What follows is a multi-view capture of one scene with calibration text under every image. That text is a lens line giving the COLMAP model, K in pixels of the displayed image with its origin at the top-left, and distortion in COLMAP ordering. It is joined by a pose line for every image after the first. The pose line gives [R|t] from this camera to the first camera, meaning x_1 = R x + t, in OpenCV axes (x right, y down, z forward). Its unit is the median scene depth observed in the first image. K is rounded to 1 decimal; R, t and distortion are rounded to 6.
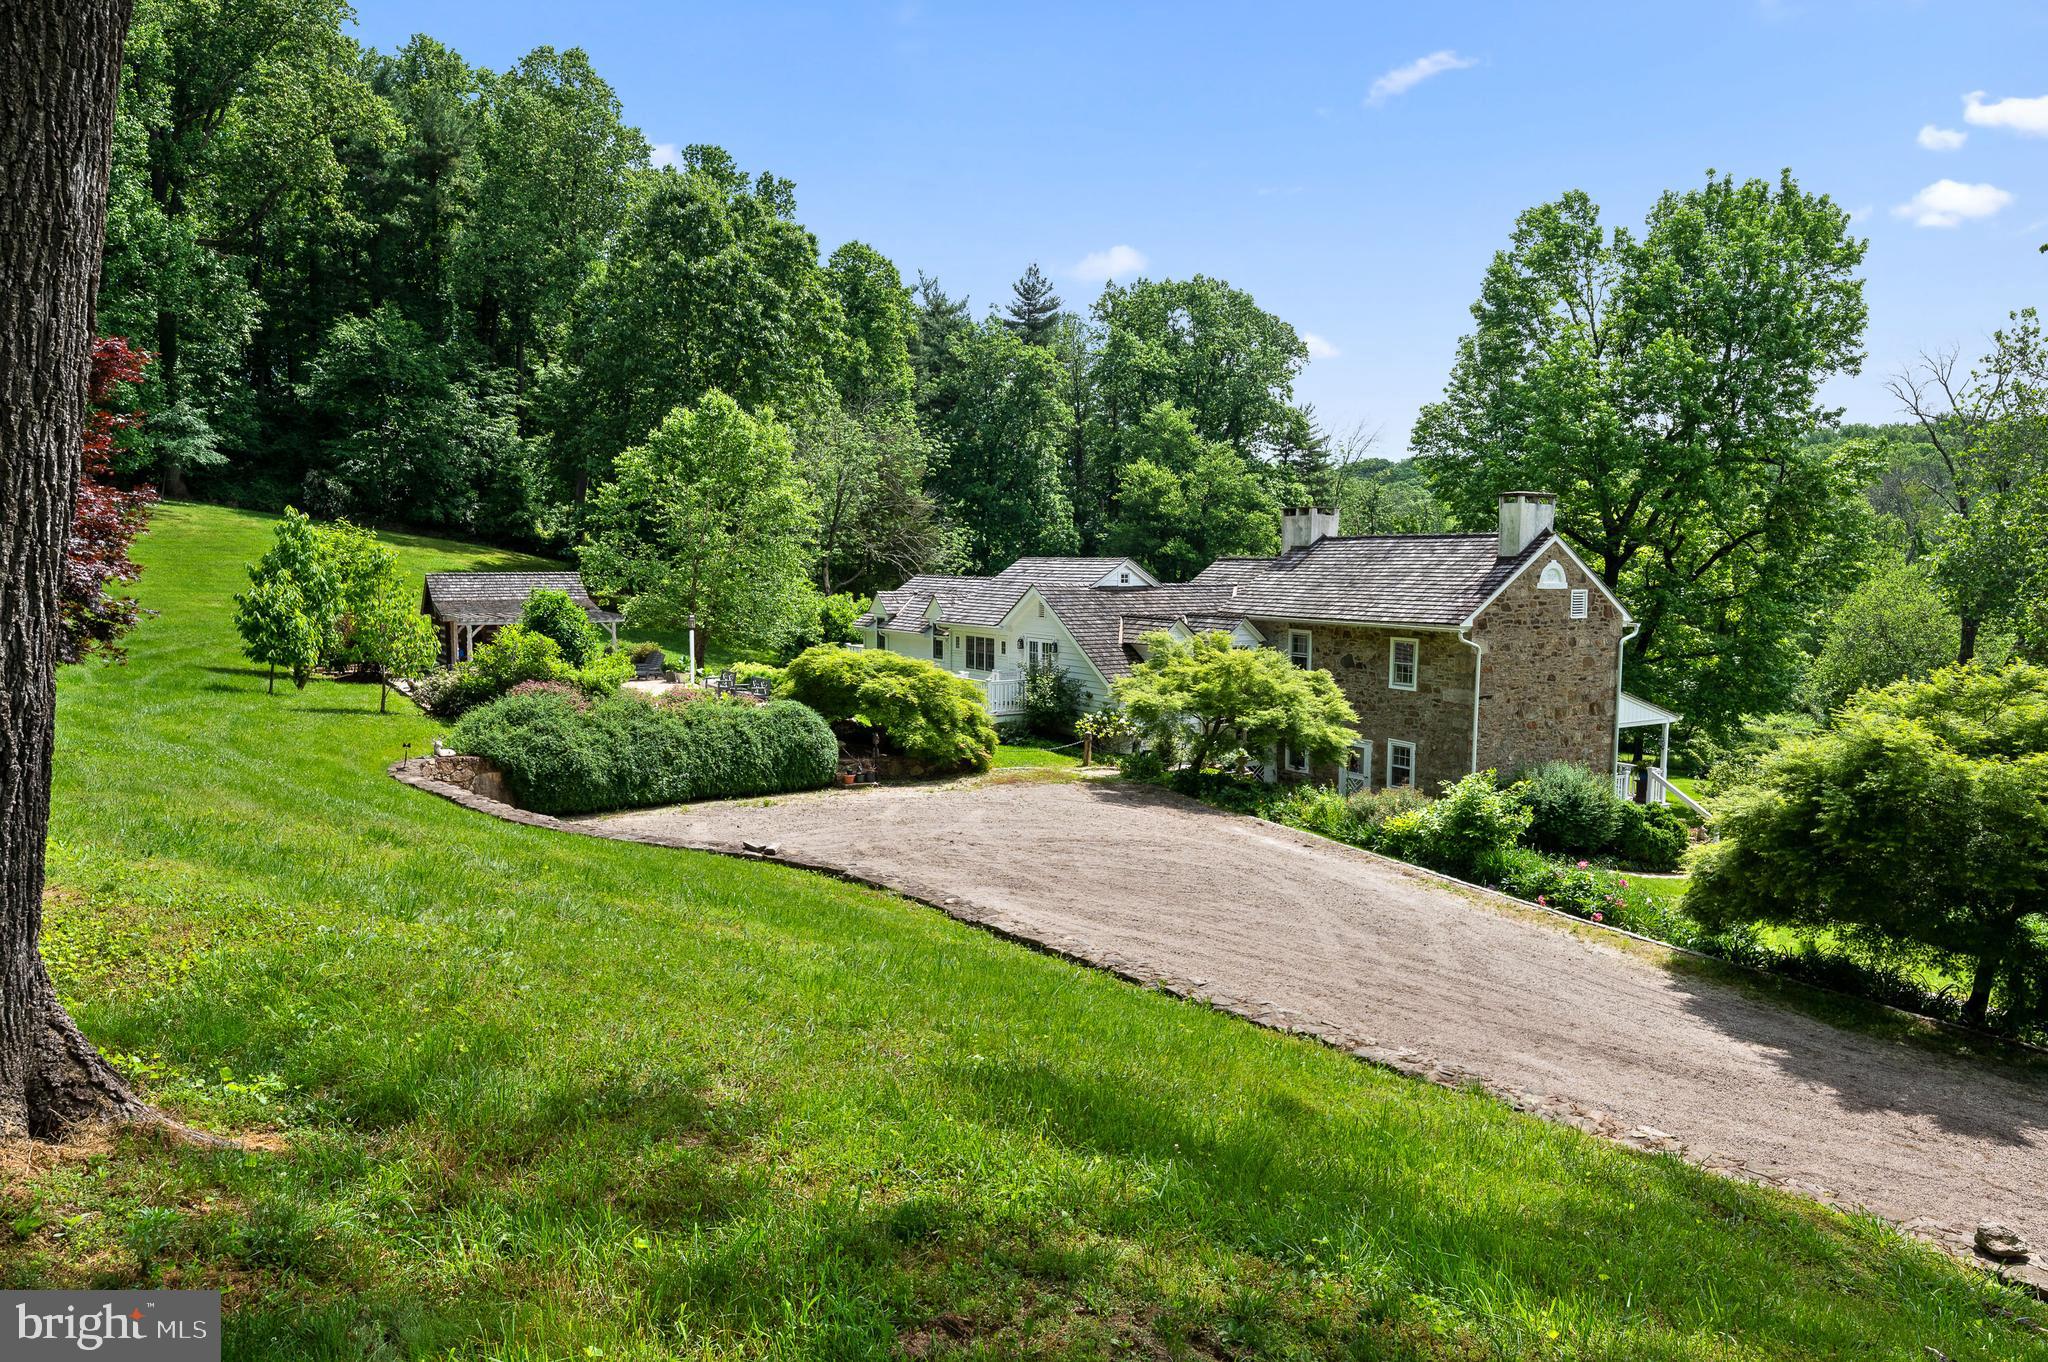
lens RADIAL K [[1345.4, 0, 1024.0], [0, 1345.4, 681.0], [0, 0, 1]] dist [-0.000405, 0.002130]
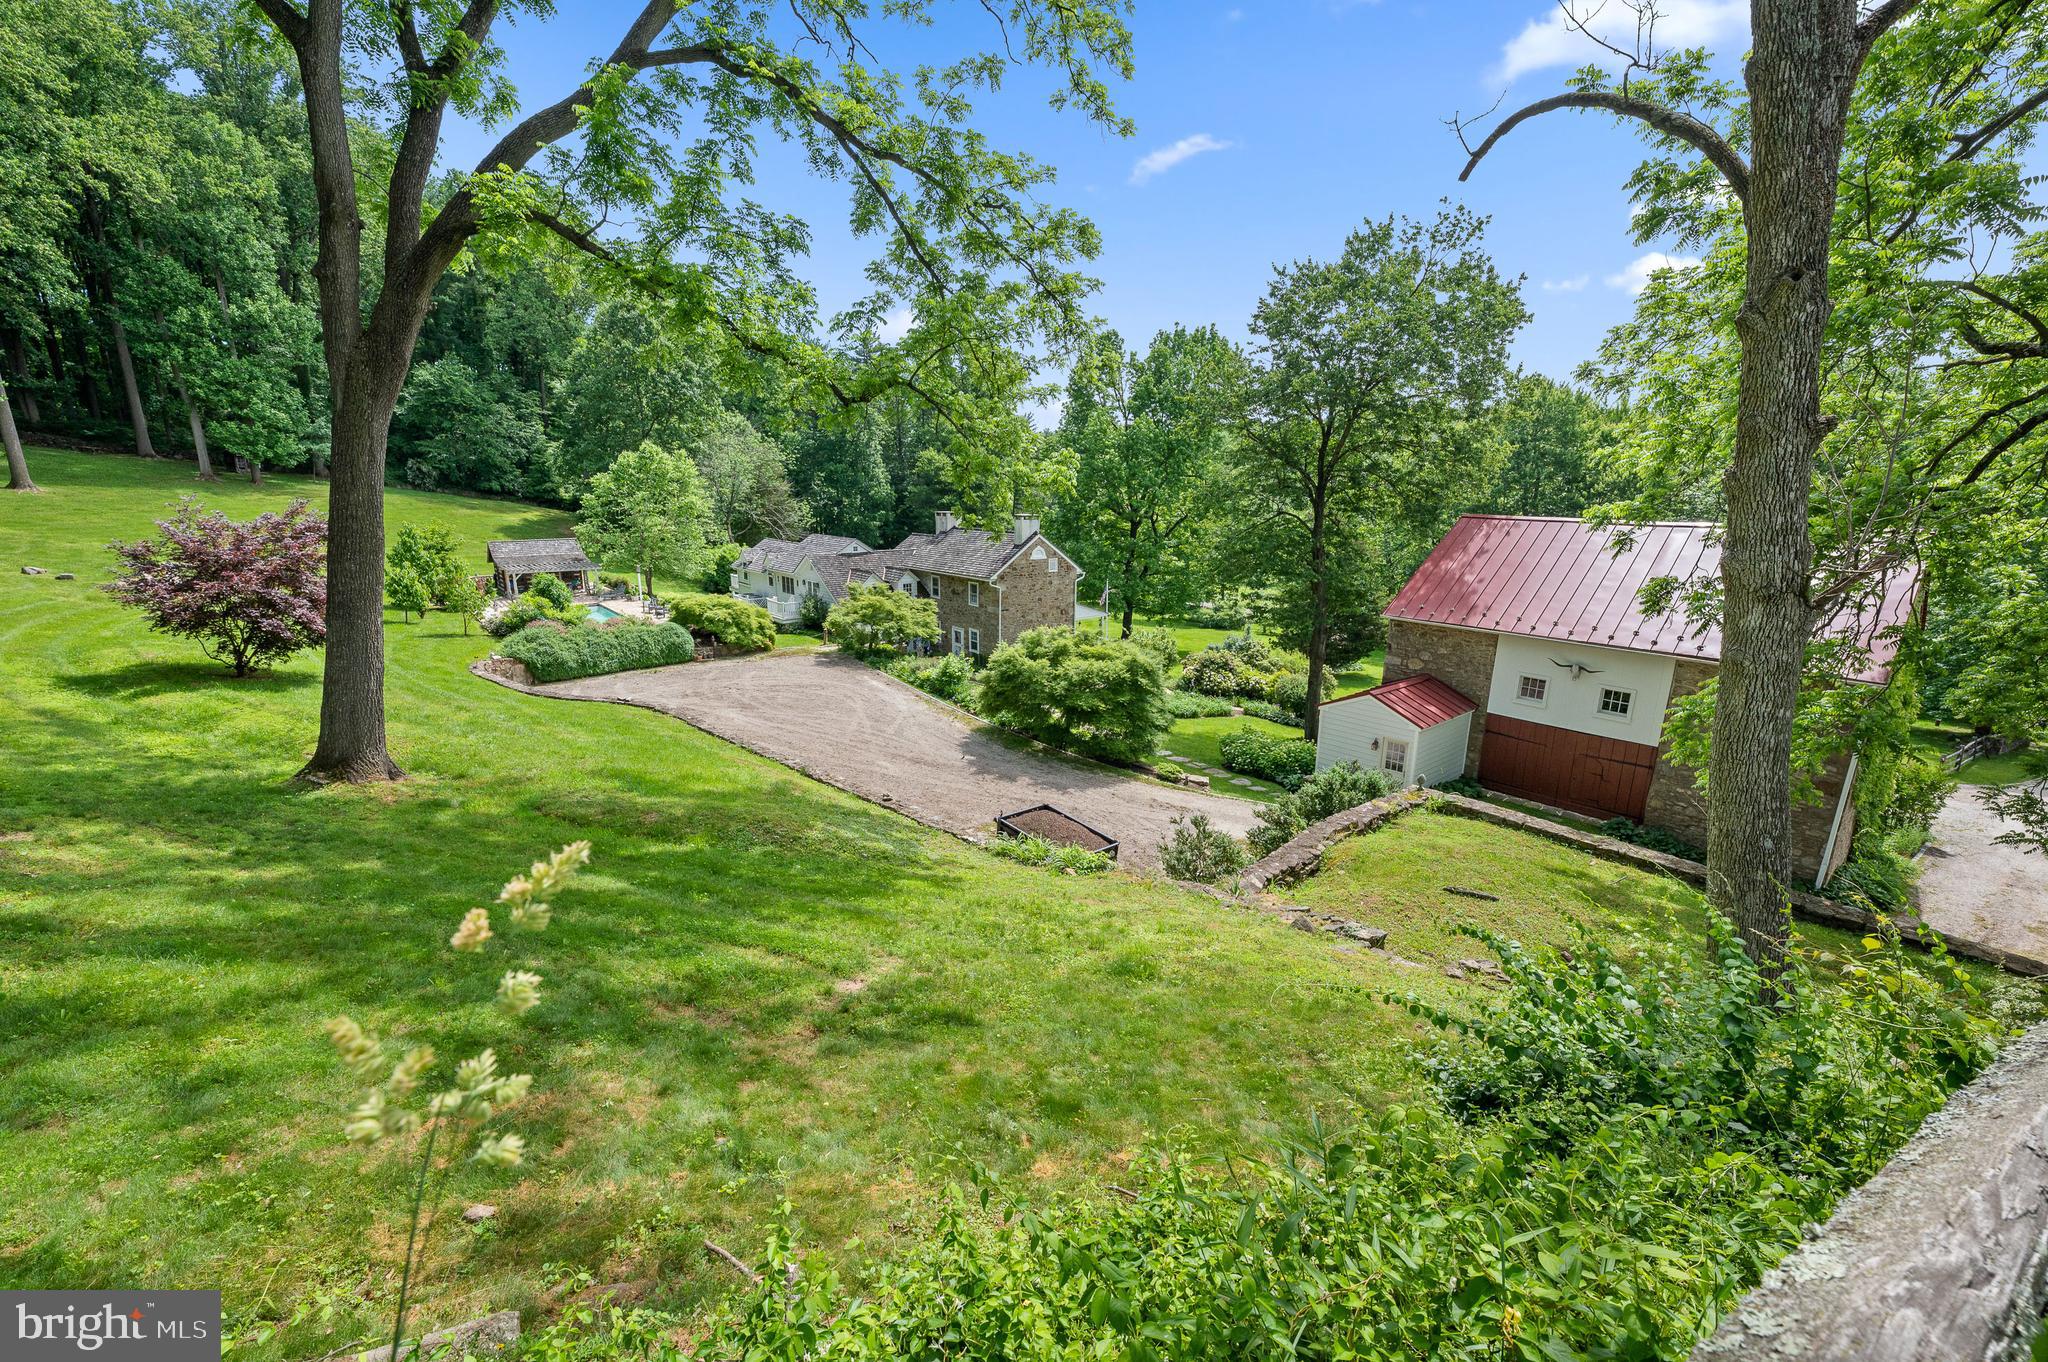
lens RADIAL K [[812.0, 0, 1024.0], [0, 812.0, 681.0], [0, 0, 1]] dist [0.002348, 0.000343]
pose [[0.989676, -0.031925, 0.139720, 0.169365], [0.011017, 0.988936, 0.147931, -0.065152], [-0.142897, -0.144864, 0.979079, -0.313212]]
